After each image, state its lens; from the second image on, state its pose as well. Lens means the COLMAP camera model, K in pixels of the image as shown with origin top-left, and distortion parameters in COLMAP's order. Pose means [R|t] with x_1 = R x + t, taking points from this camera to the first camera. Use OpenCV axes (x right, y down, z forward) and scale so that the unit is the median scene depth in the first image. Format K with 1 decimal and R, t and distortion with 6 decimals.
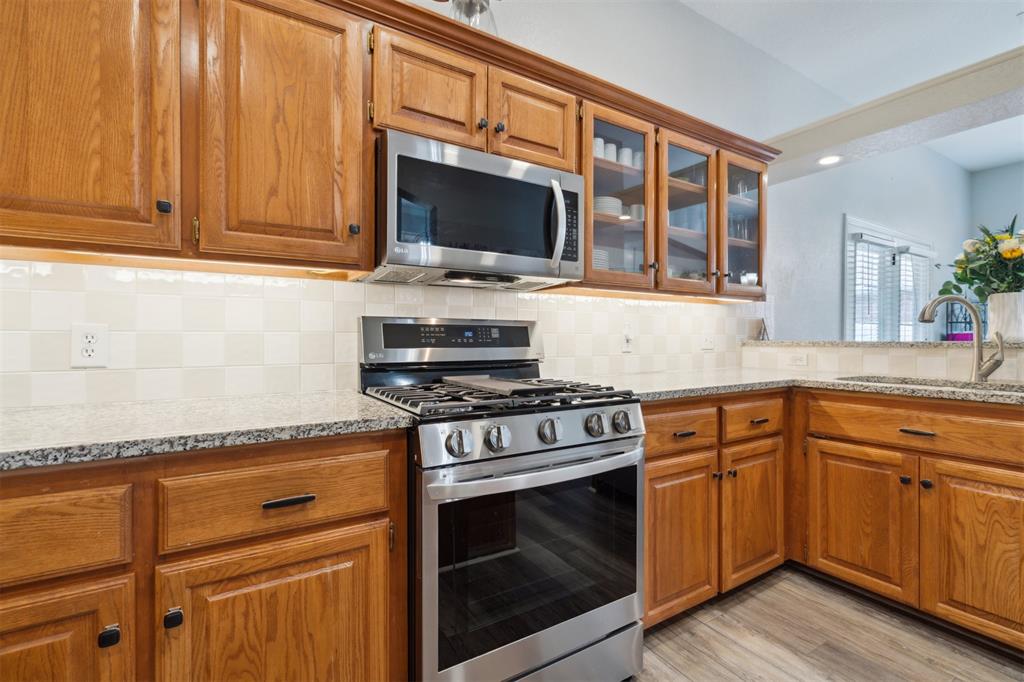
lens RADIAL K [[465.9, 0, 515.6], [0, 465.9, 338.2], [0, 0, 1]] dist [0.000205, 0.000368]
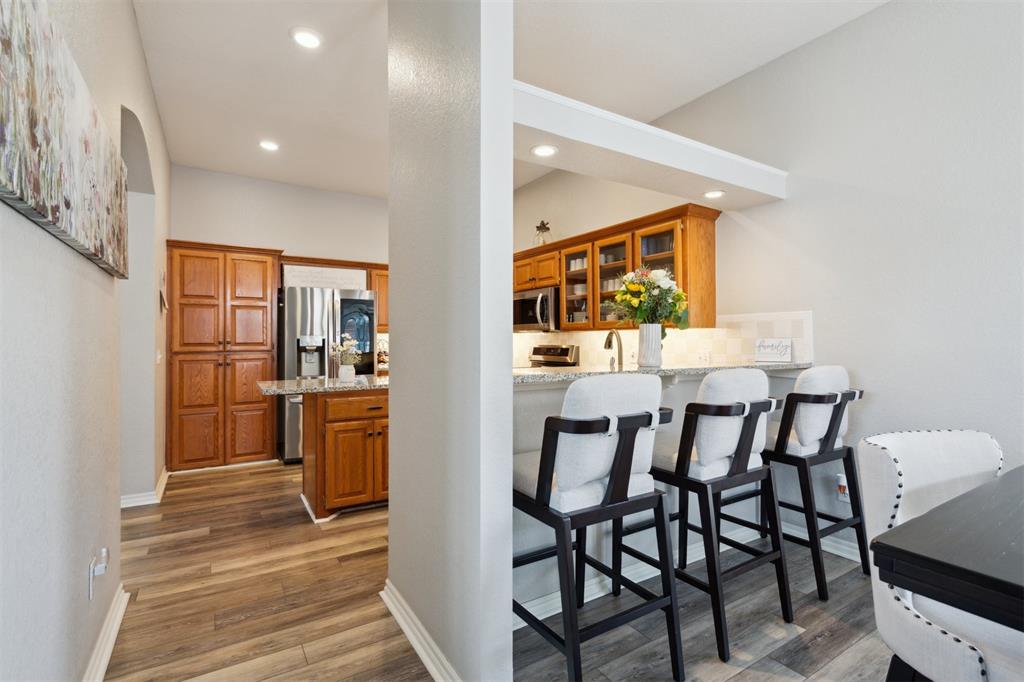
lens RADIAL K [[476.5, 0, 517.0], [0, 476.5, 337.1], [0, 0, 1]] dist [0.000030, 0.000073]
pose [[0.000697, -0.008069, -0.999967, 2.951203], [0.000666, 0.999967, -0.008068, -0.073876], [1.000000, -0.000660, 0.000703, 0.919361]]
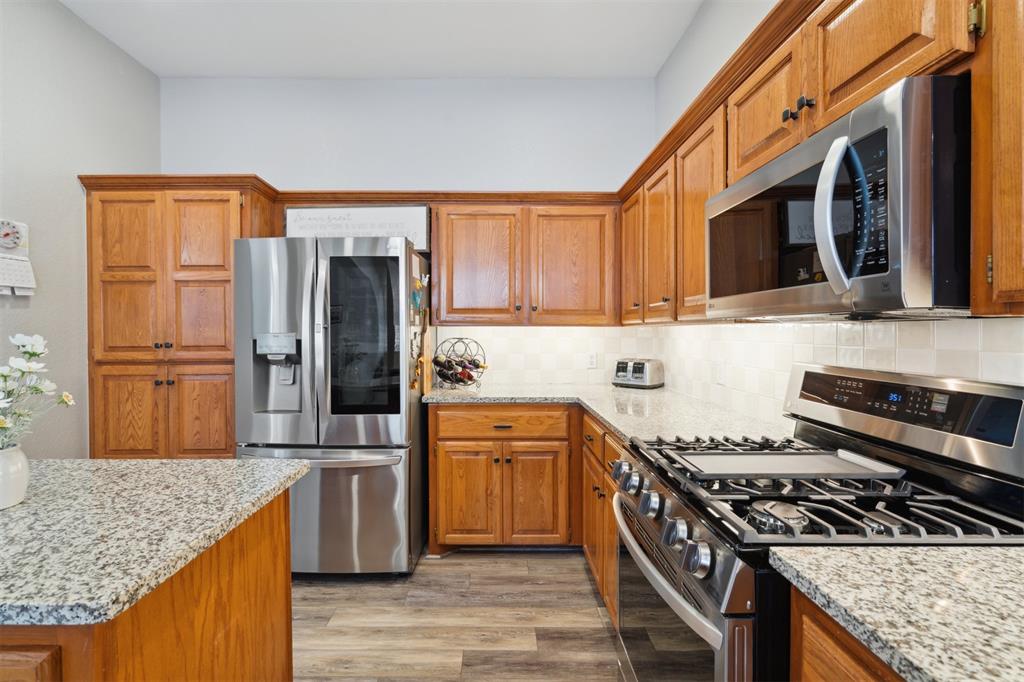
lens RADIAL K [[470.9, 0, 496.7], [0, 470.9, 333.2], [0, 0, 1]] dist [0.000162, -0.000024]
pose [[-0.534890, 0.011039, -0.844850, 0.830805], [0.003823, 0.999936, 0.010645, -0.120416], [0.844913, 0.002464, -0.534898, 1.017713]]
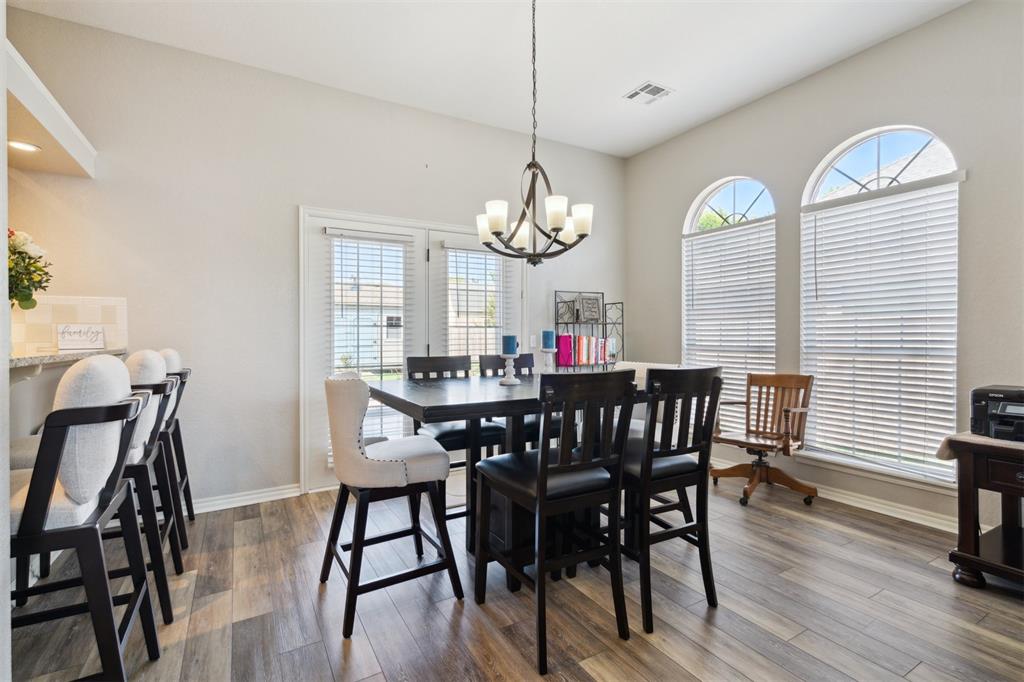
lens RADIAL K [[465.9, 0, 515.6], [0, 465.9, 338.2], [0, 0, 1]] dist [0.000205, 0.000368]
pose [[0.999739, -0.010639, -0.020224, 2.708258], [0.010711, 0.999937, 0.003431, -0.020680], [0.020186, -0.003647, 0.999790, 0.262283]]
